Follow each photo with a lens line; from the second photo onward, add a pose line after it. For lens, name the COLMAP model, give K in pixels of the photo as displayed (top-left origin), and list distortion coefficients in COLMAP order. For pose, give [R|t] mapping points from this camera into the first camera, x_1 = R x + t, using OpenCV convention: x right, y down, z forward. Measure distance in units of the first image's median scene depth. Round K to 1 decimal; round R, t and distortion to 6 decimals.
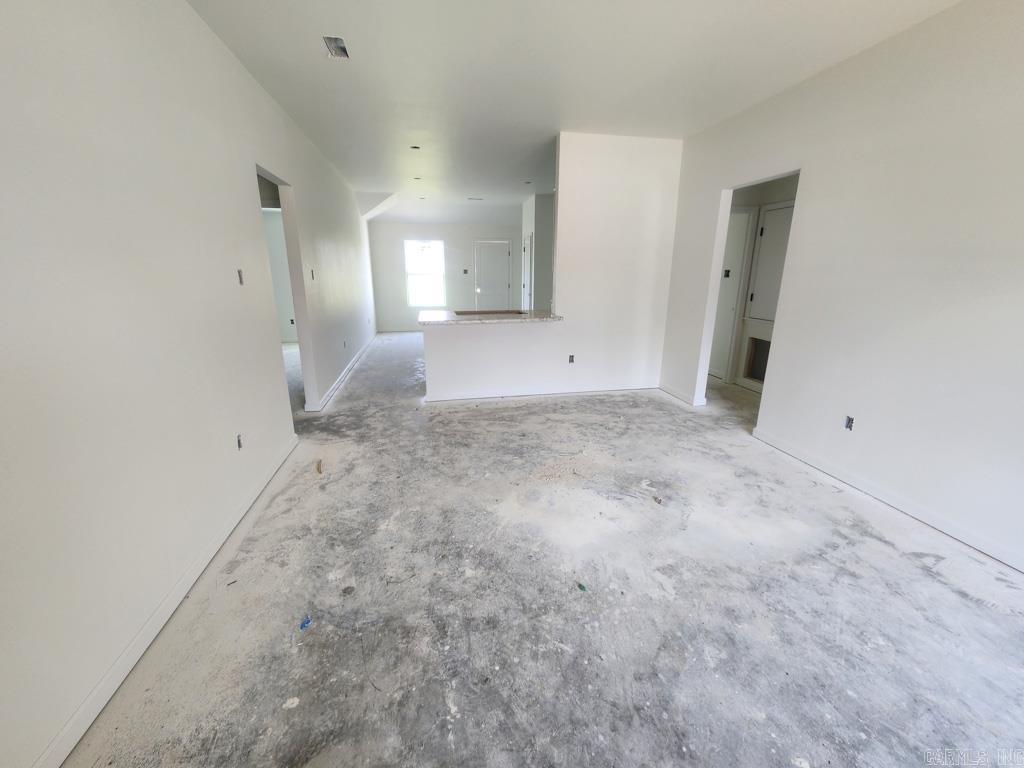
lens RADIAL K [[421.3, 0, 509.7], [0, 421.3, 385.0], [0, 0, 1]] dist [0.001677, 0.000149]
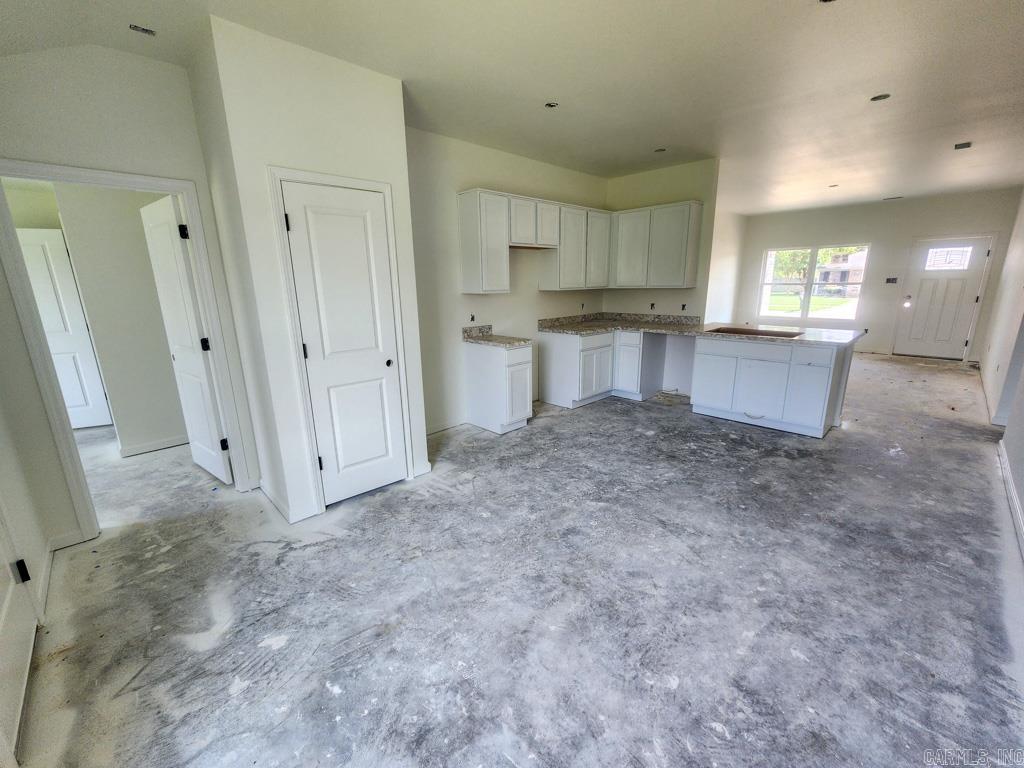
lens RADIAL K [[421.3, 0, 509.7], [0, 421.3, 385.0], [0, 0, 1]] dist [0.001677, 0.000149]
pose [[-0.544446, -0.197419, 0.815233, -0.688864], [0.232747, 0.898187, 0.372945, -0.703265], [-0.805858, 0.392792, -0.443066, 2.500966]]
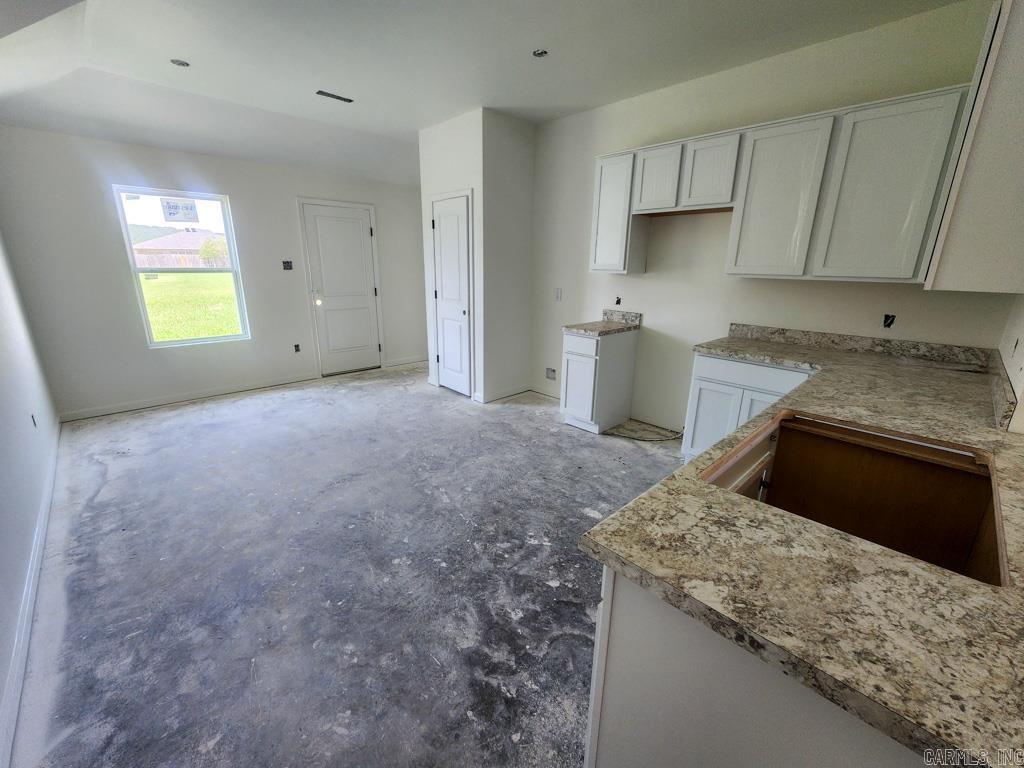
lens RADIAL K [[421.3, 0, 509.7], [0, 421.3, 385.0], [0, 0, 1]] dist [0.001677, 0.000149]
pose [[0.842026, -0.144906, 0.519609, -0.437864], [0.132139, 0.989305, 0.061761, -0.343824], [-0.523002, 0.016657, 0.852169, 1.216434]]
